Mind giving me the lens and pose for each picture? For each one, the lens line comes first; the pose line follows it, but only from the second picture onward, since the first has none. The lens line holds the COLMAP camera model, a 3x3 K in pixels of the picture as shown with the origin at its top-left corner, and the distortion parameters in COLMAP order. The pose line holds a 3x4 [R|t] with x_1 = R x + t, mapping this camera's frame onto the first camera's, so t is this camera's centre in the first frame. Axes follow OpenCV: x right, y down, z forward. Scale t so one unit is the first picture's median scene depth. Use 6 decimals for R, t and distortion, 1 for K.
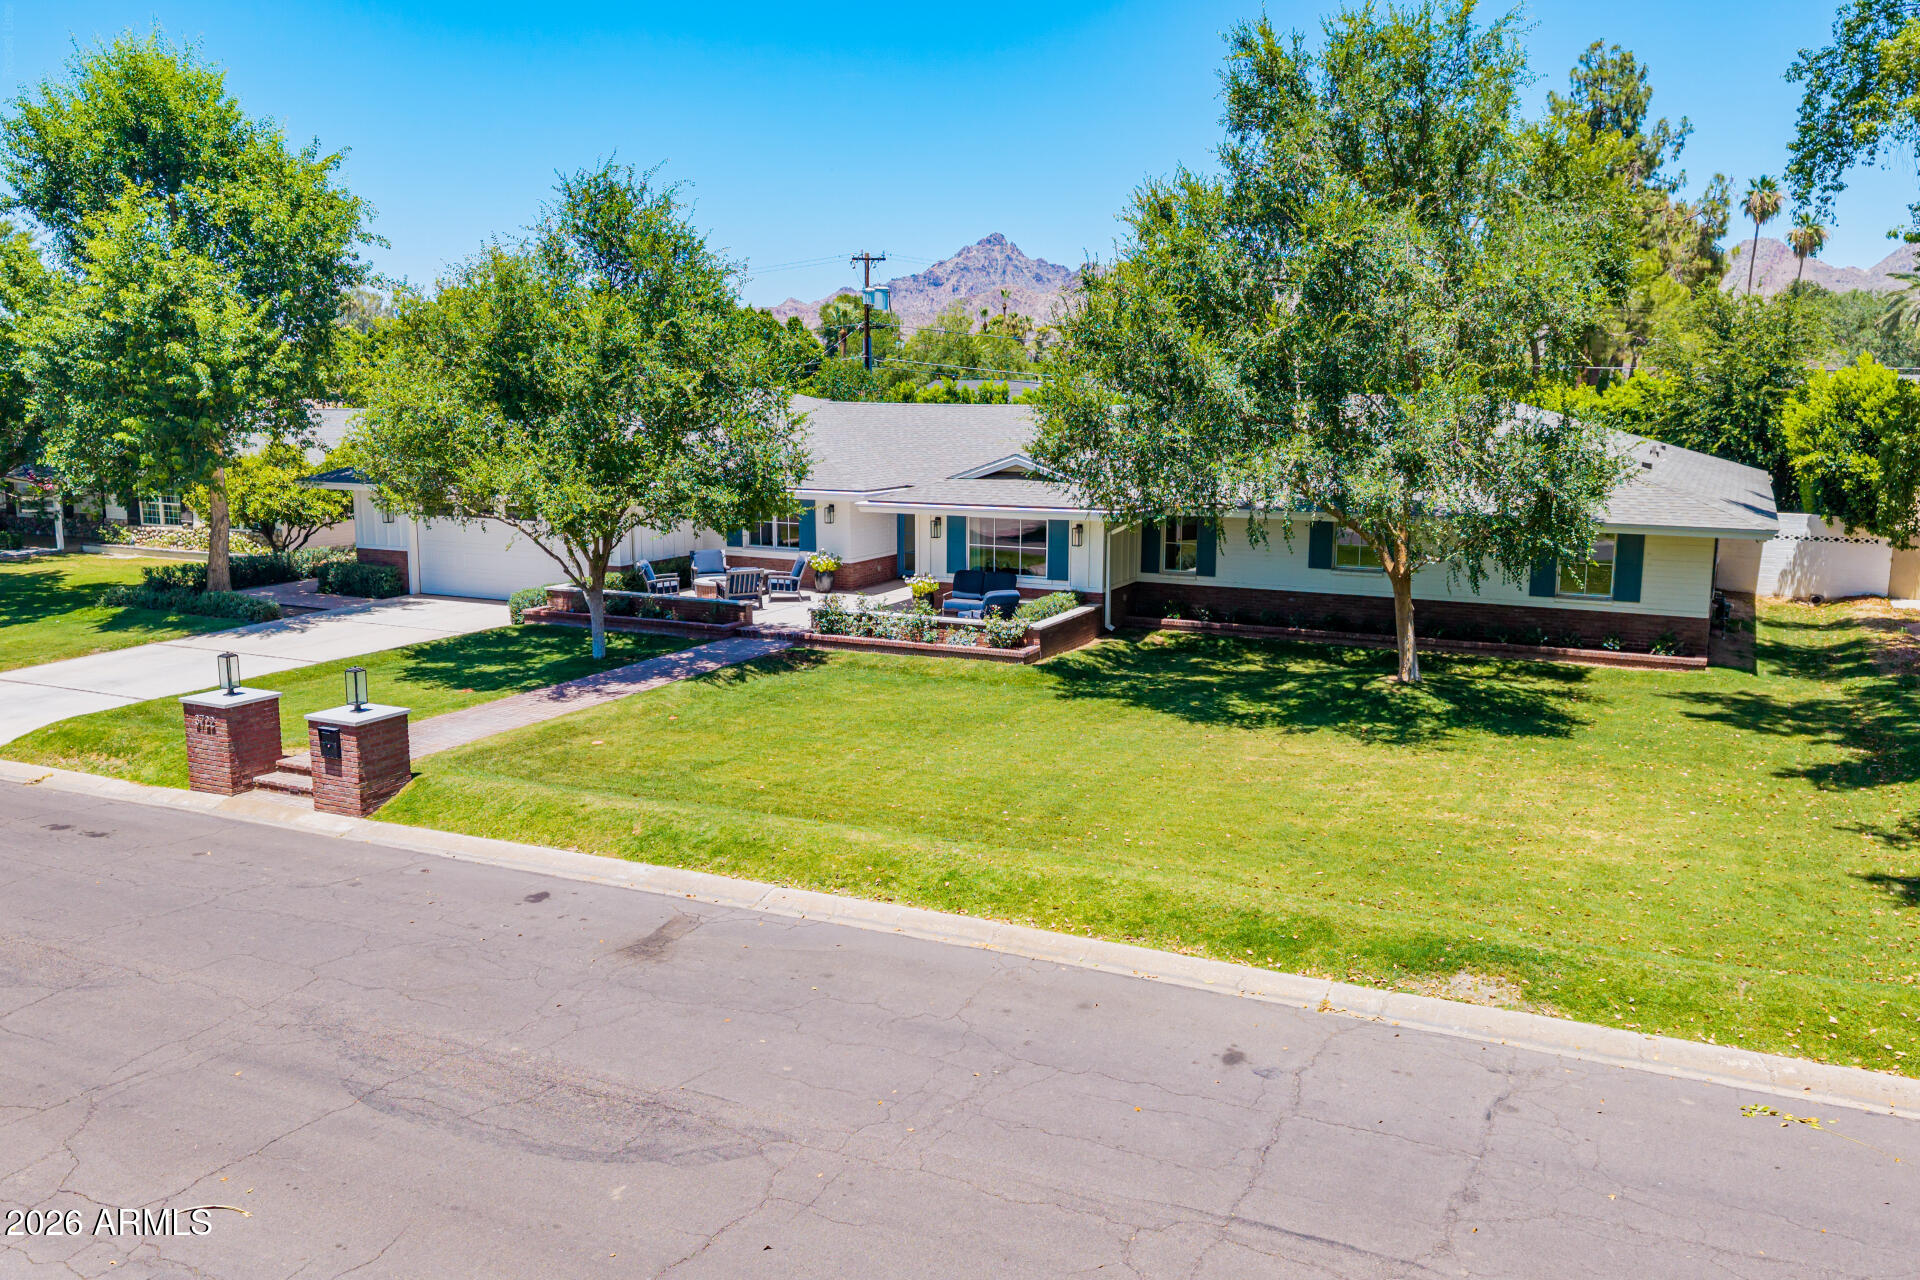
lens RADIAL K [[1465.1, 0, 925.8], [0, 1465.1, 676.1], [0, 0, 1]] dist [0.113337, -0.143684]
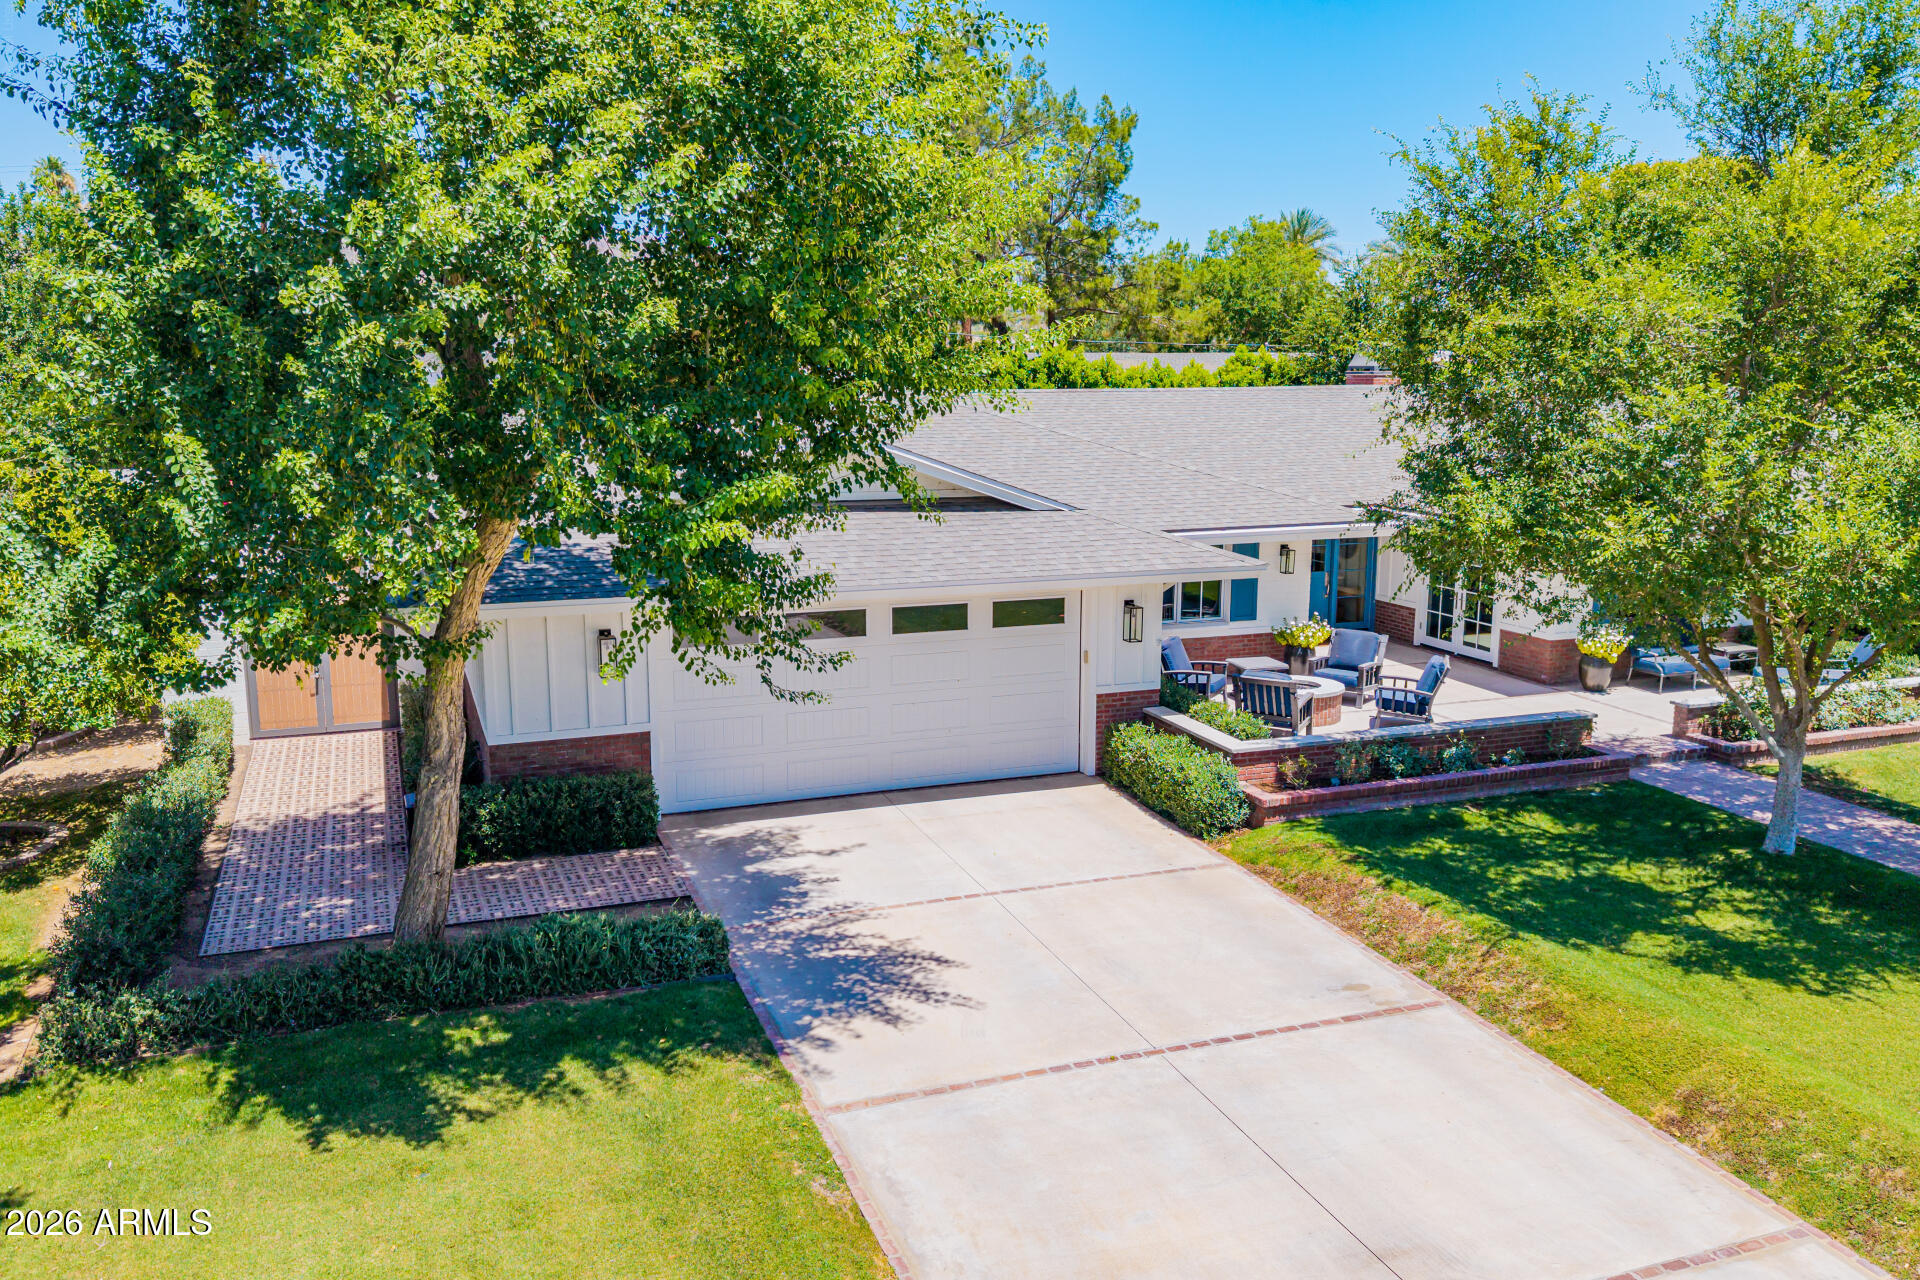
lens RADIAL K [[1499.6, 0, 934.5], [0, 1499.6, 652.4], [0, 0, 1]] dist [0.093326, -0.156248]
pose [[0.674324, -0.142428, 0.724570, -0.875039], [0.141586, 0.987955, 0.062434, -0.175902], [-0.724735, 0.060488, 0.686367, 0.857190]]
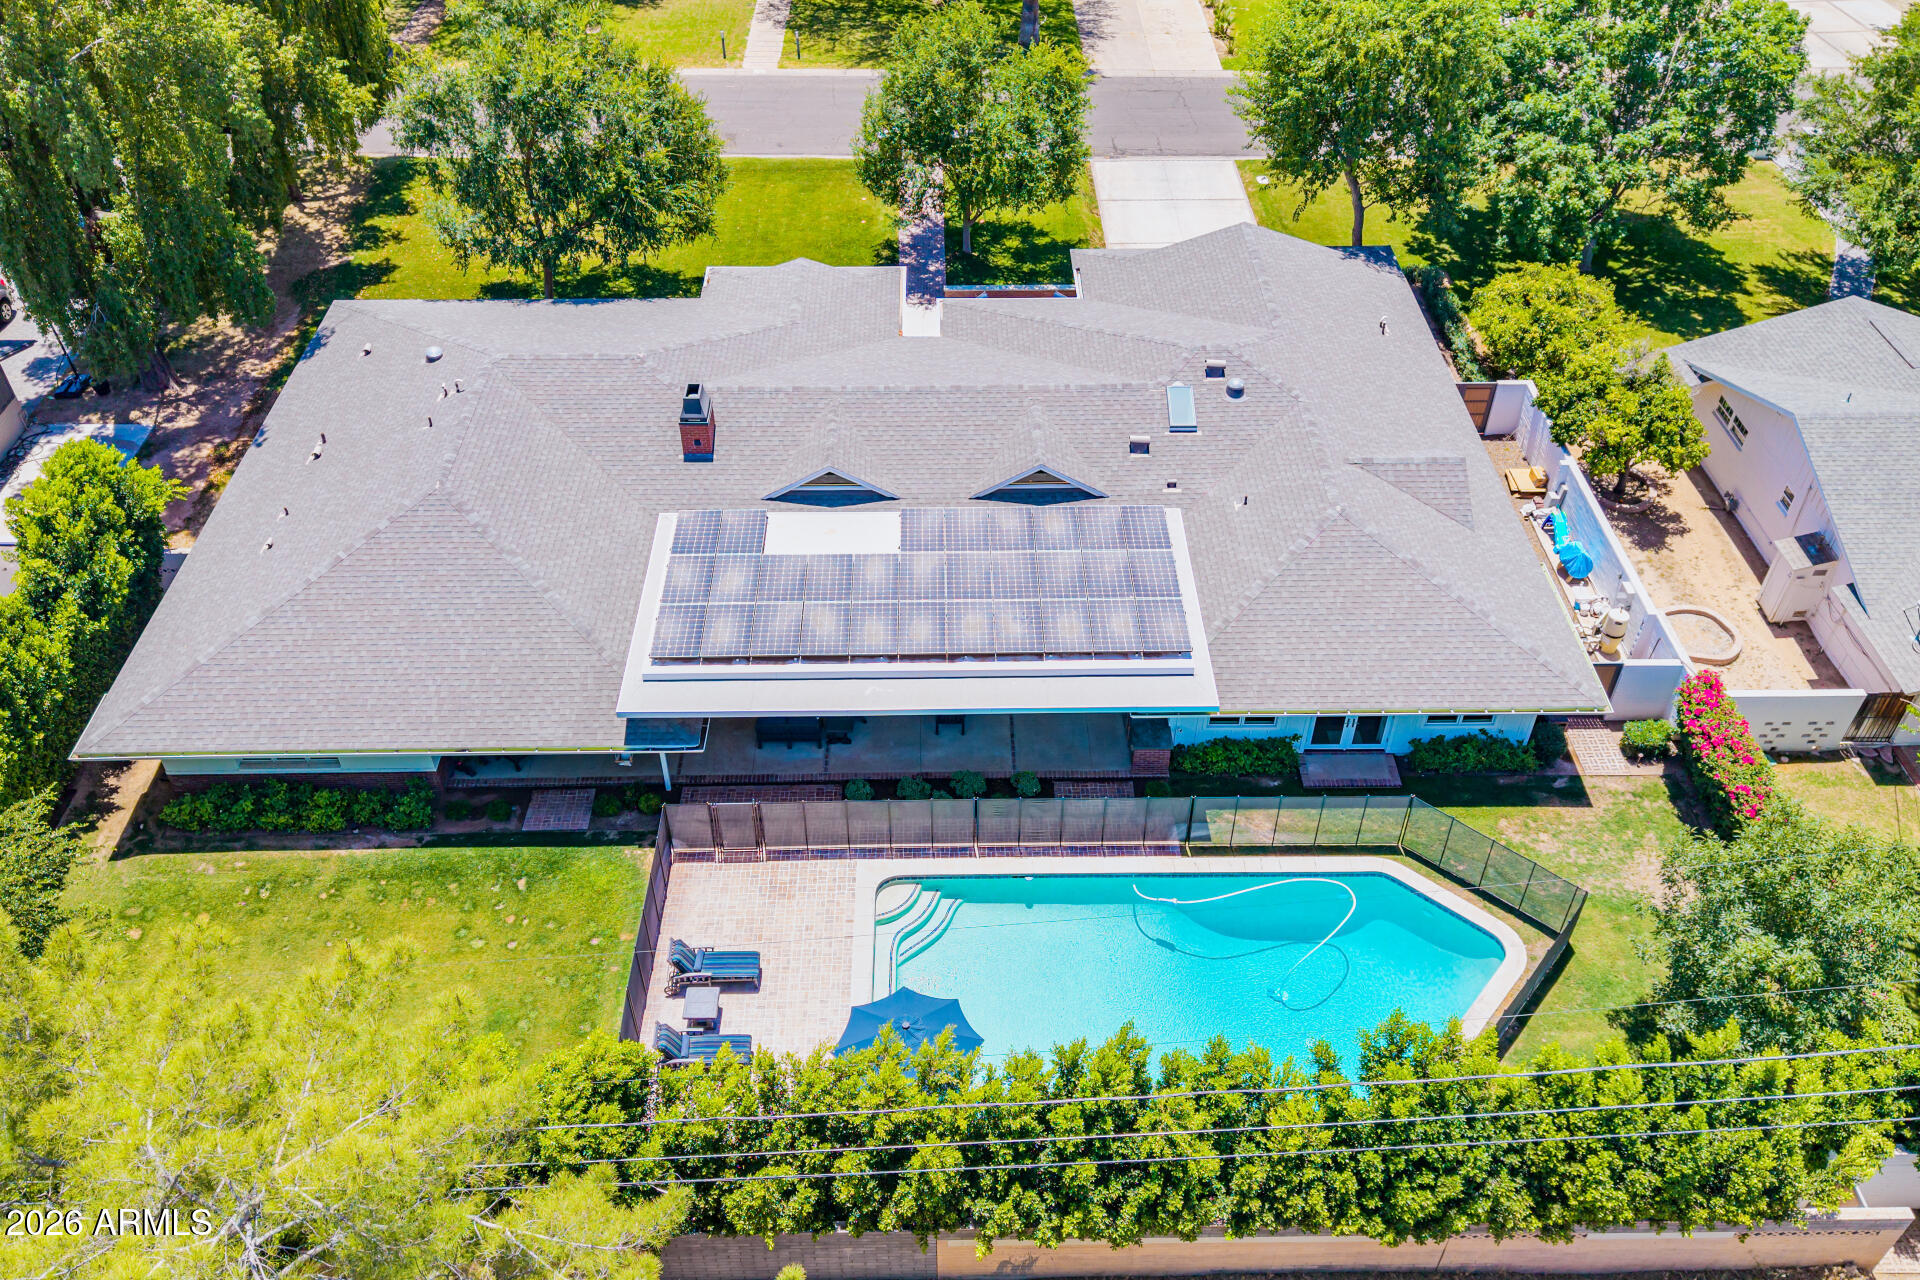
lens RADIAL K [[1499.6, 0, 934.5], [0, 1499.6, 652.4], [0, 0, 1]] dist [0.093326, -0.156248]
pose [[-0.885963, 0.318525, -0.337064, 0.661171], [-0.083578, 0.605244, 0.791640, -1.286920], [0.456163, 0.729535, -0.509602, 2.436258]]
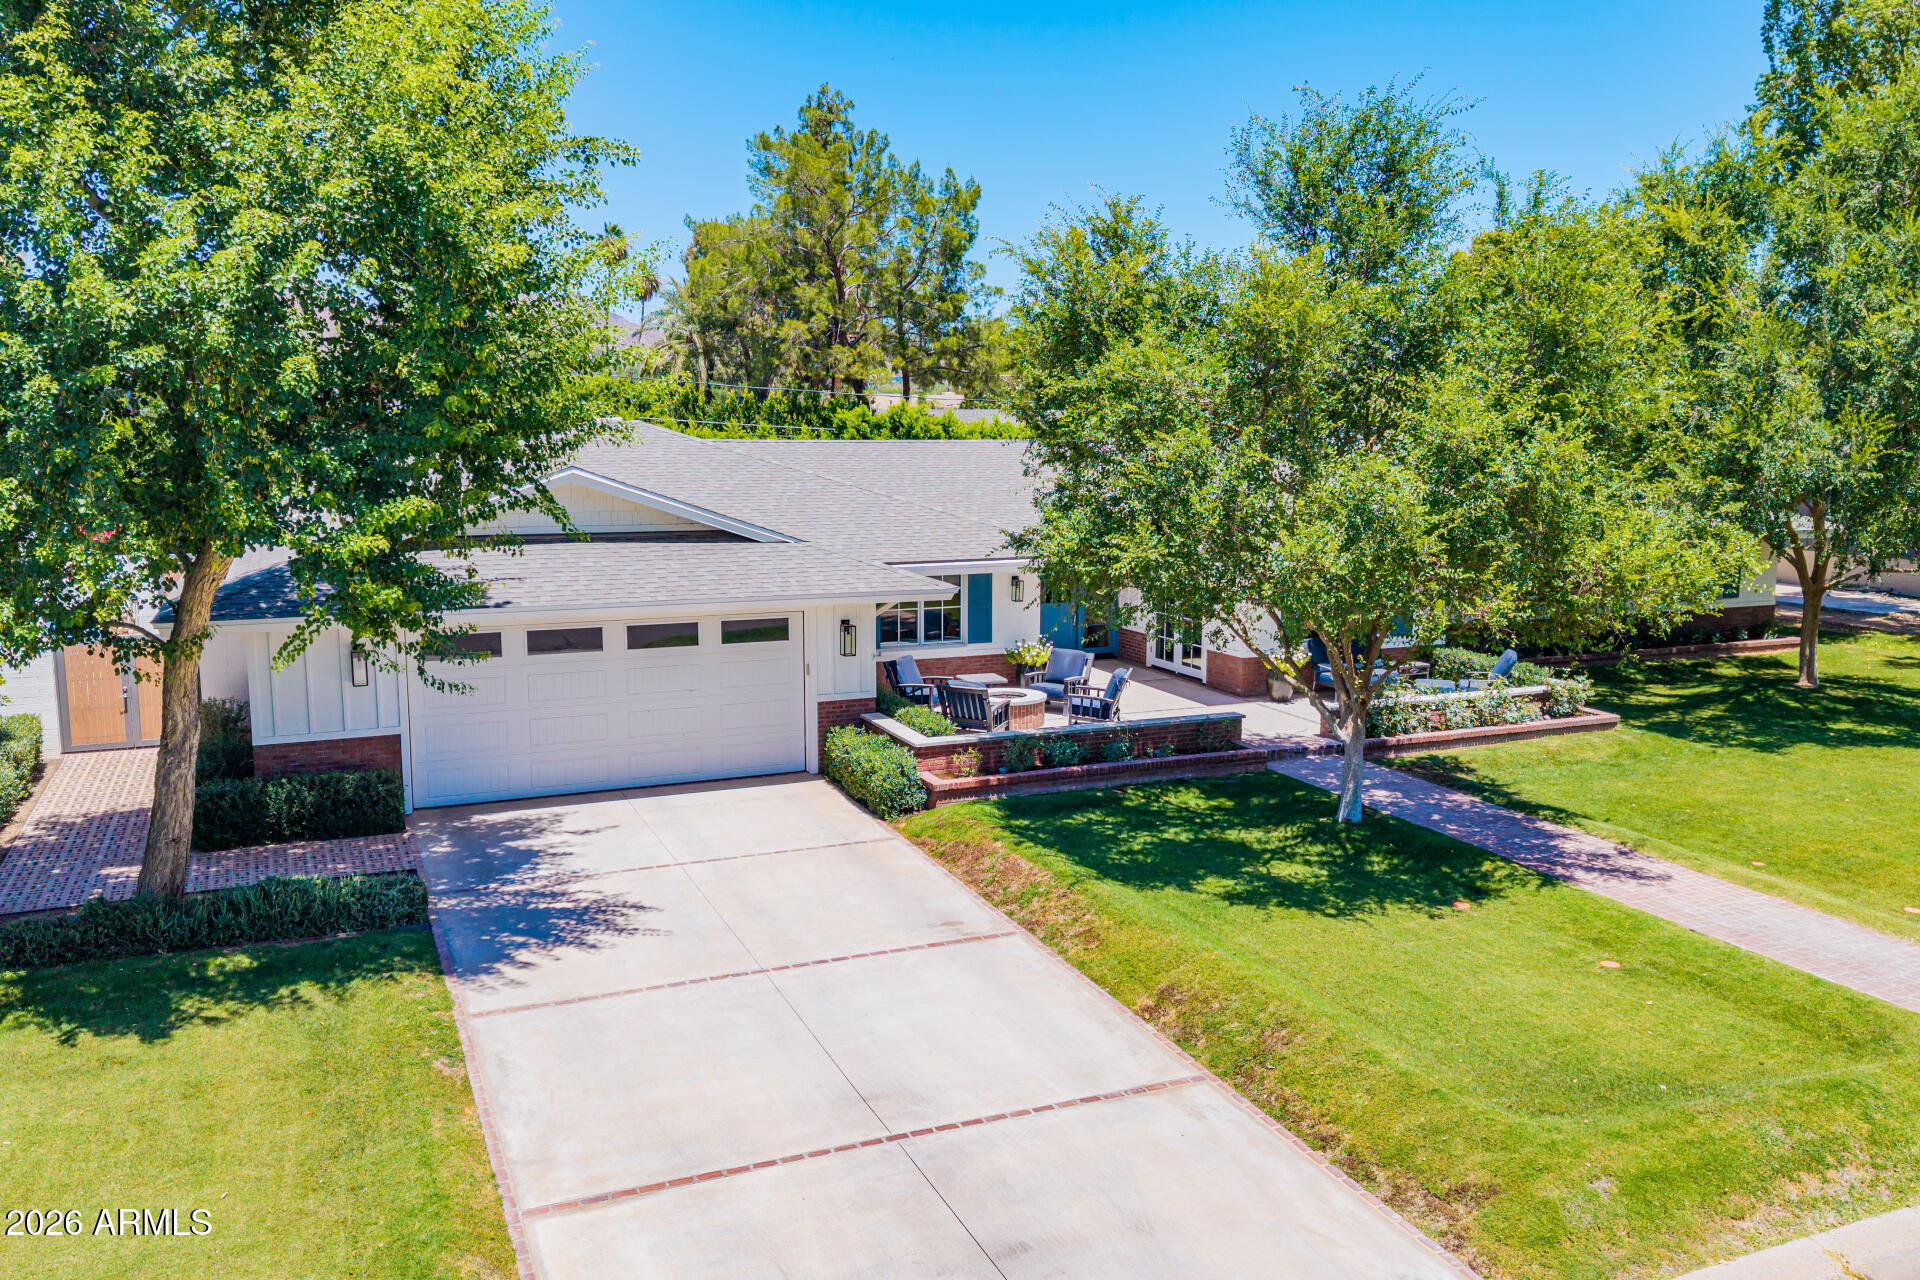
lens RADIAL K [[1499.6, 0, 934.5], [0, 1499.6, 652.4], [0, 0, 1]] dist [0.093326, -0.156248]
pose [[0.639880, -0.120855, 0.758913, -0.885165], [0.147400, 0.988522, 0.033138, -0.144365], [-0.754206, 0.090659, 0.650349, 0.706796]]
